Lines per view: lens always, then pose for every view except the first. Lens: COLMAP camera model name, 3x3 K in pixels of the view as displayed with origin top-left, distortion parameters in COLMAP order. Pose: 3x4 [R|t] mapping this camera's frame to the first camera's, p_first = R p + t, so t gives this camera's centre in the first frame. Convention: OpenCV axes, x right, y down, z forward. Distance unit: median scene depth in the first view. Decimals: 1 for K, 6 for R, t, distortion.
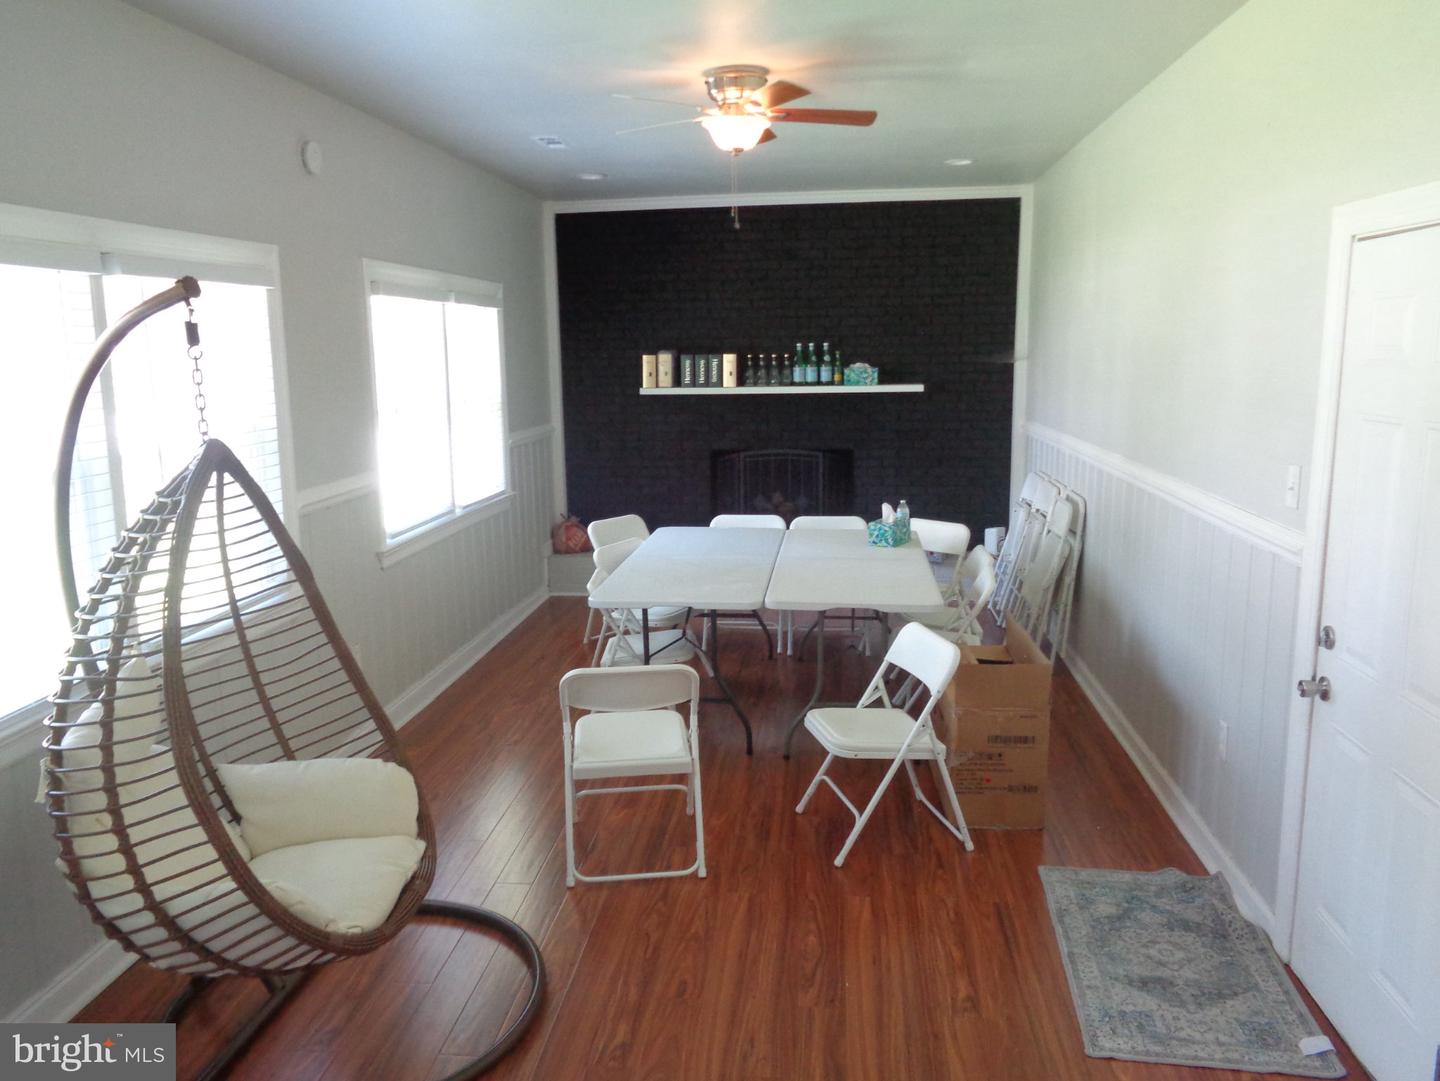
lens RADIAL K [[1077.1, 0, 721.9], [0, 1077.1, 530.7], [0, 0, 1]] dist [0.001253, 0.004707]
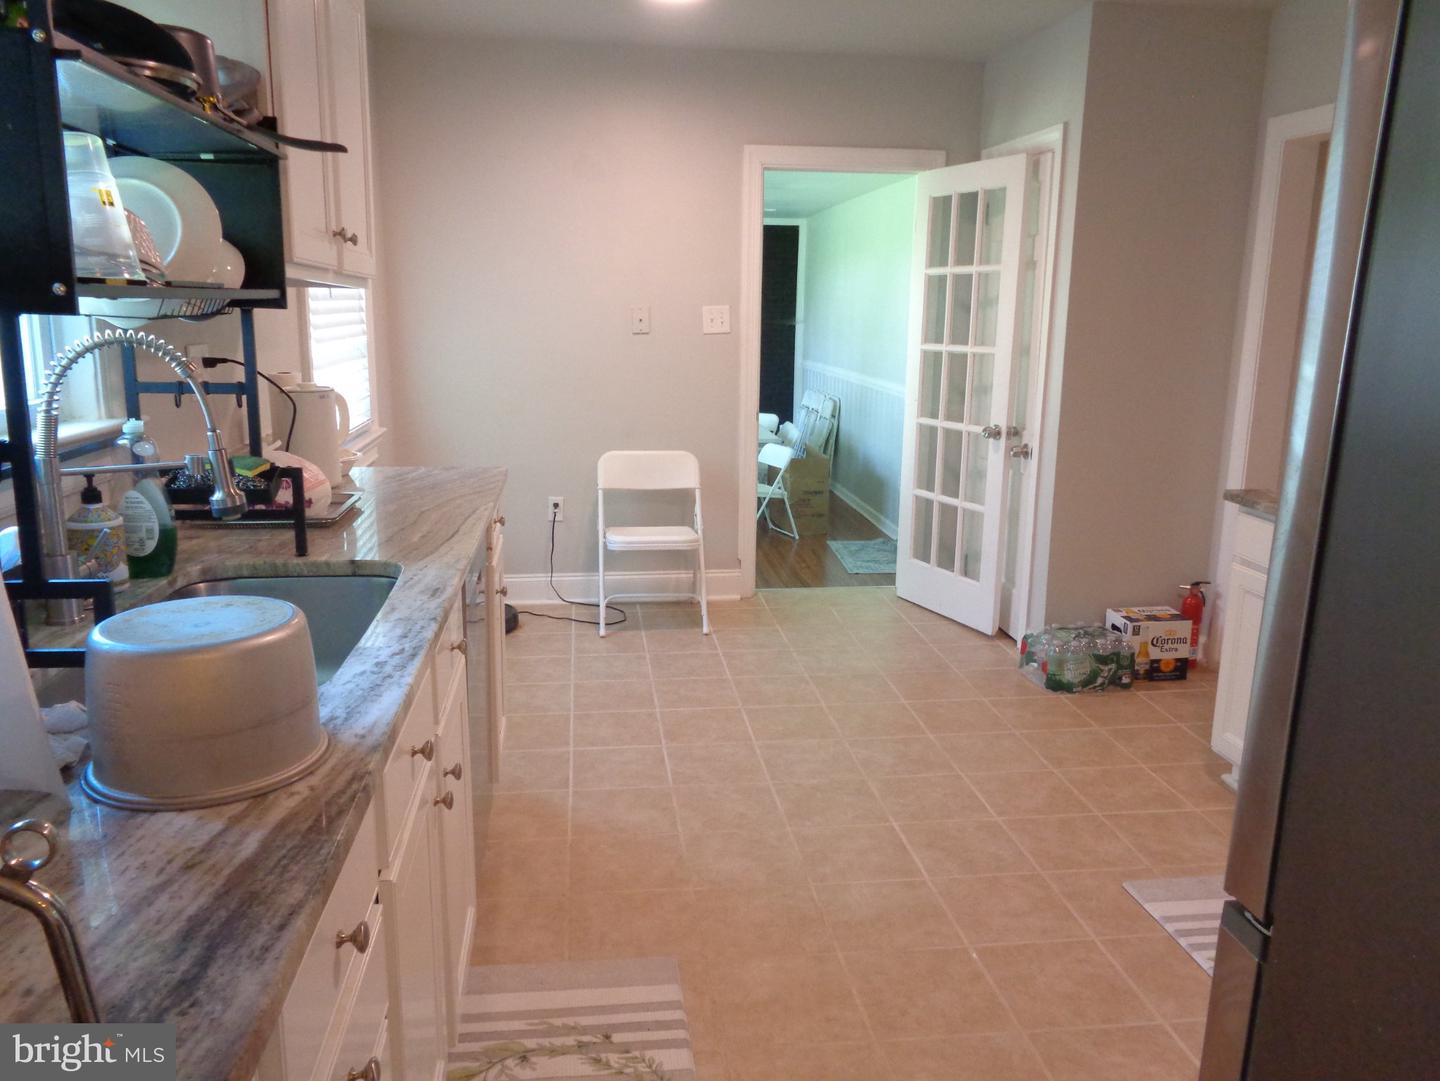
lens RADIAL K [[1077.1, 0, 721.9], [0, 1077.1, 530.7], [0, 0, 1]] dist [0.001253, 0.004707]
pose [[0.972693, -0.019953, 0.231238, -0.313930], [0.011689, 0.999245, 0.037053, 0.134348], [-0.231803, -0.033338, 0.972191, -0.819048]]
